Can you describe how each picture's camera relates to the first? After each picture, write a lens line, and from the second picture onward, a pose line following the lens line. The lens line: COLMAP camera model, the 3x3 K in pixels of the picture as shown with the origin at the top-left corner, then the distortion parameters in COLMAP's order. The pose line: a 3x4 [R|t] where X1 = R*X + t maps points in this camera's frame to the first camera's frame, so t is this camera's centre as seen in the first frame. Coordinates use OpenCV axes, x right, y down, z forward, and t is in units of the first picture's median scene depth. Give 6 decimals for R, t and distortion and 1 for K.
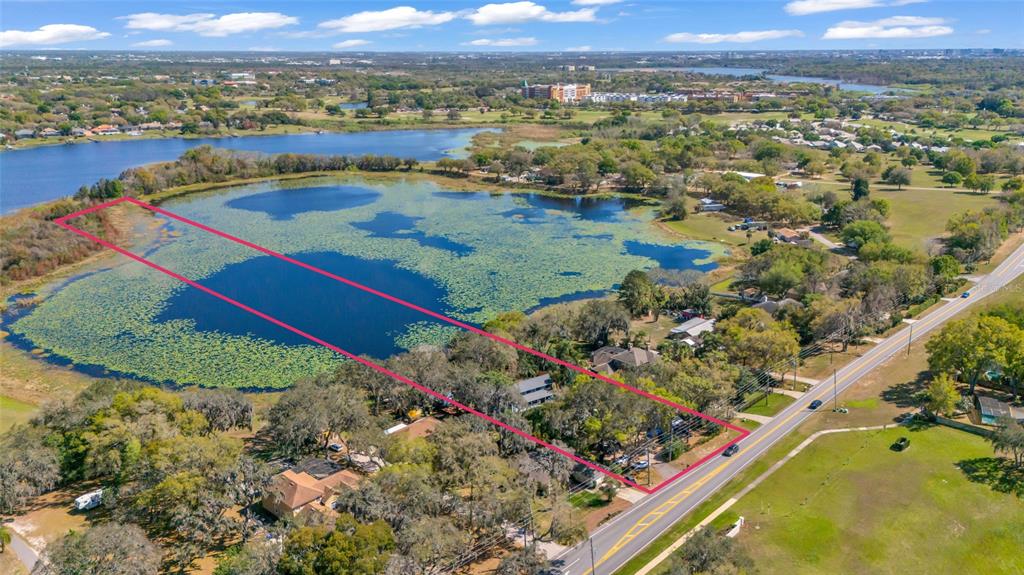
lens RADIAL K [[780.7, 0, 512.0], [0, 780.7, 287.5], [0, 0, 1]] dist [0.086704, -0.104510]
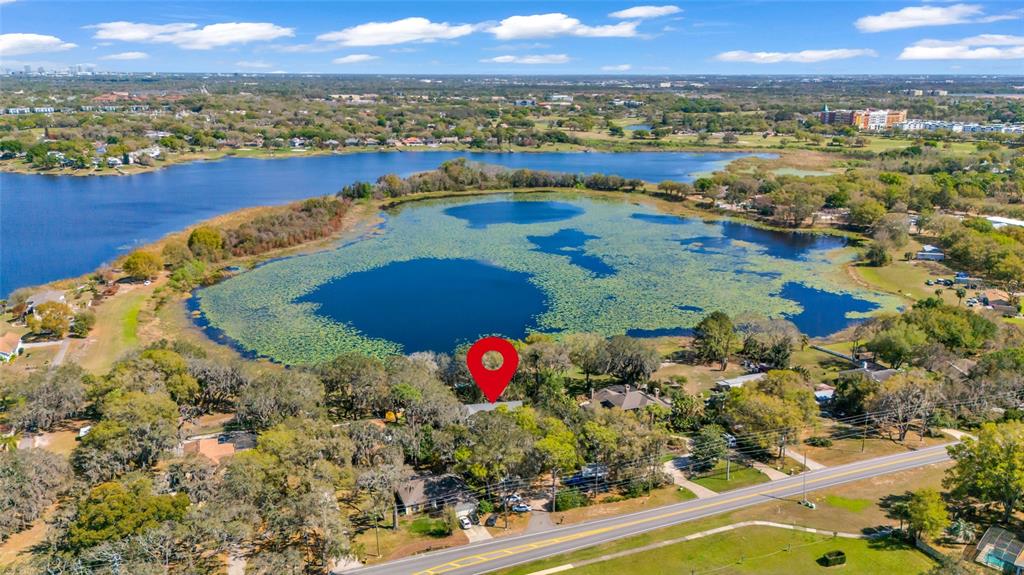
lens RADIAL K [[749.4, 0, 508.7], [0, 749.4, 320.2], [0, 0, 1]] dist [0.117053, -0.179769]
pose [[0.909711, 0.134522, -0.392847, 0.139418], [-0.126159, 0.990888, 0.047164, -0.011266], [0.395612, 0.006655, 0.918393, 0.046842]]
